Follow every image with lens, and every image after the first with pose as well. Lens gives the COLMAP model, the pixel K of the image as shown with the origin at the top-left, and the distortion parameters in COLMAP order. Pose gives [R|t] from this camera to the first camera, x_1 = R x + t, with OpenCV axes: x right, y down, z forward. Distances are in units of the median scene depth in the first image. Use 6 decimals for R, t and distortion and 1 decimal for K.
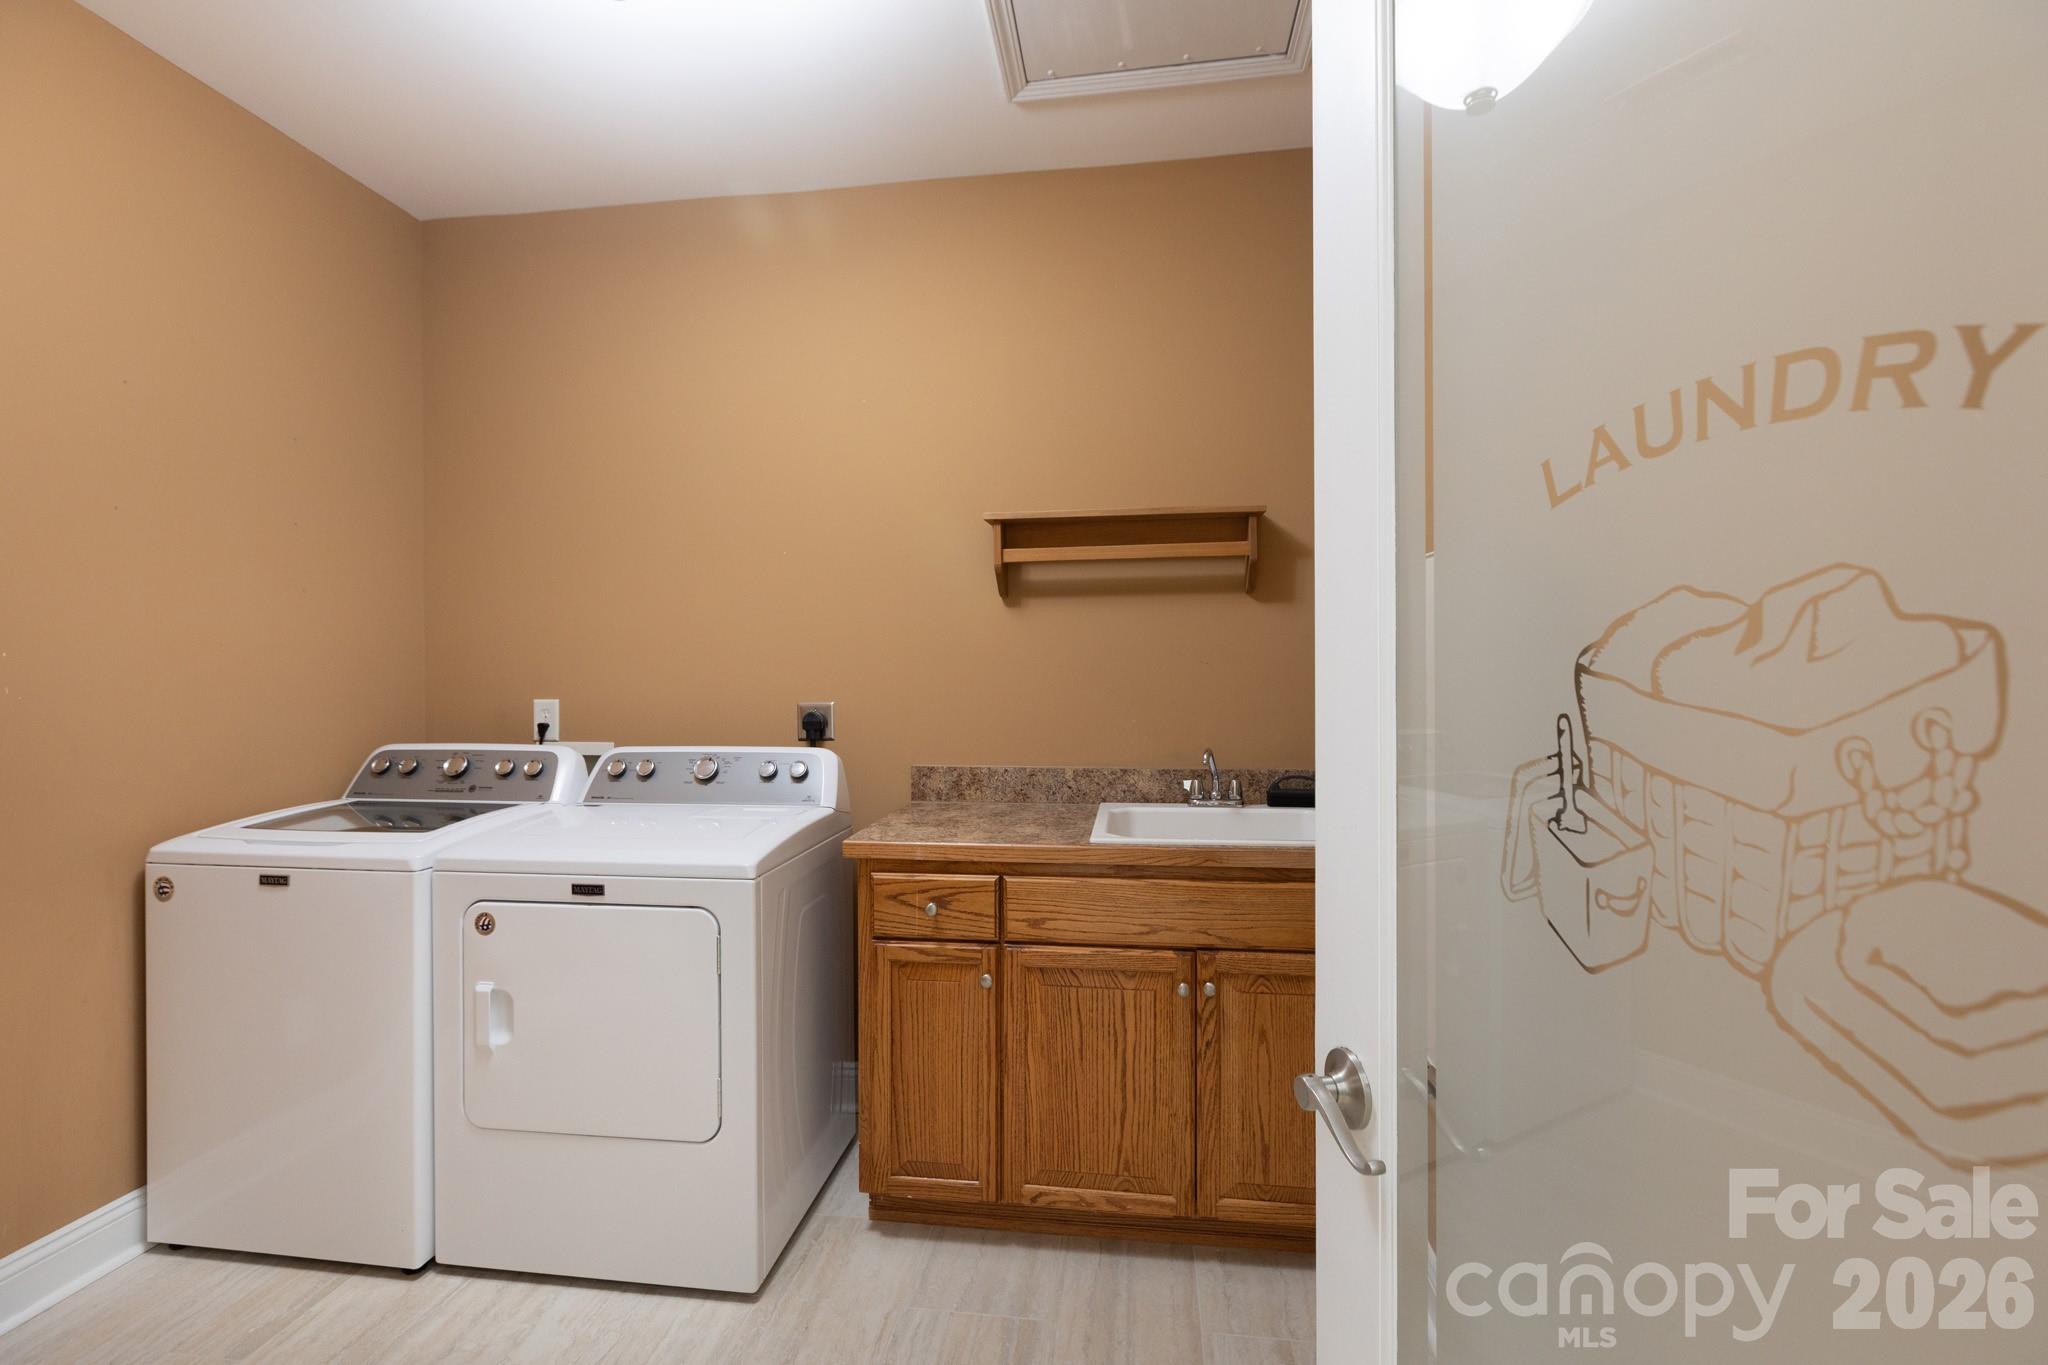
lens RADIAL K [[939.9, 0, 1072.6], [0, 939.9, 682.5], [0, 0, 1]] dist [0.000890, -0.002158]
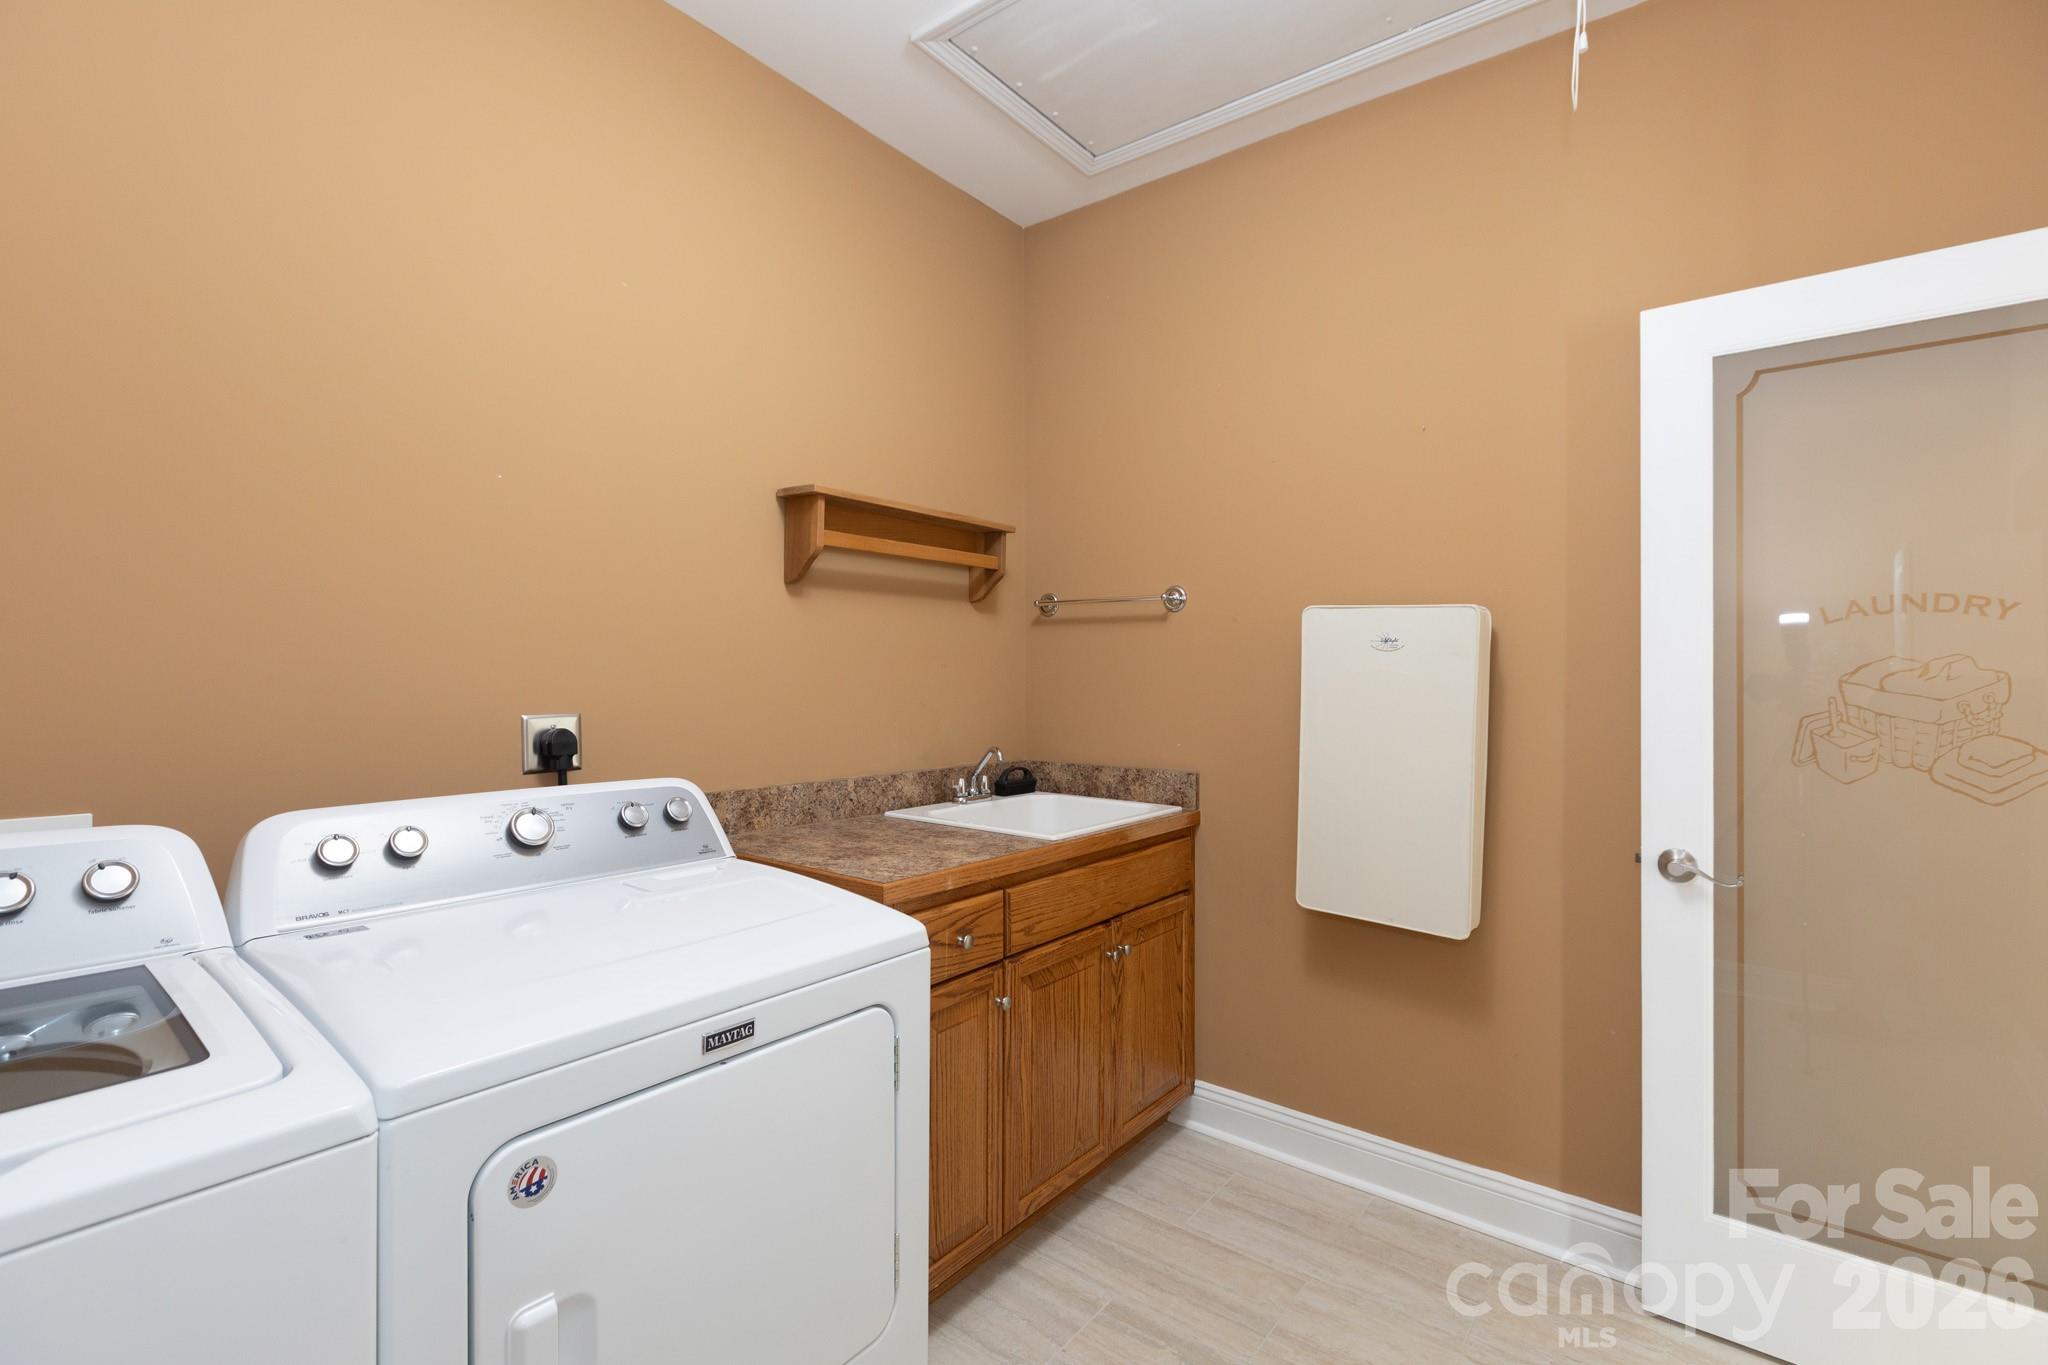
lens RADIAL K [[939.9, 0, 1026.2], [0, 939.9, 682.9], [0, 0, 1]] dist [0.000890, -0.002158]
pose [[0.474911, 0.006085, 0.880013, -0.911166], [-0.003385, 0.999981, -0.005087, 0.004265], [-0.880027, -0.000563, 0.474923, 0.542402]]
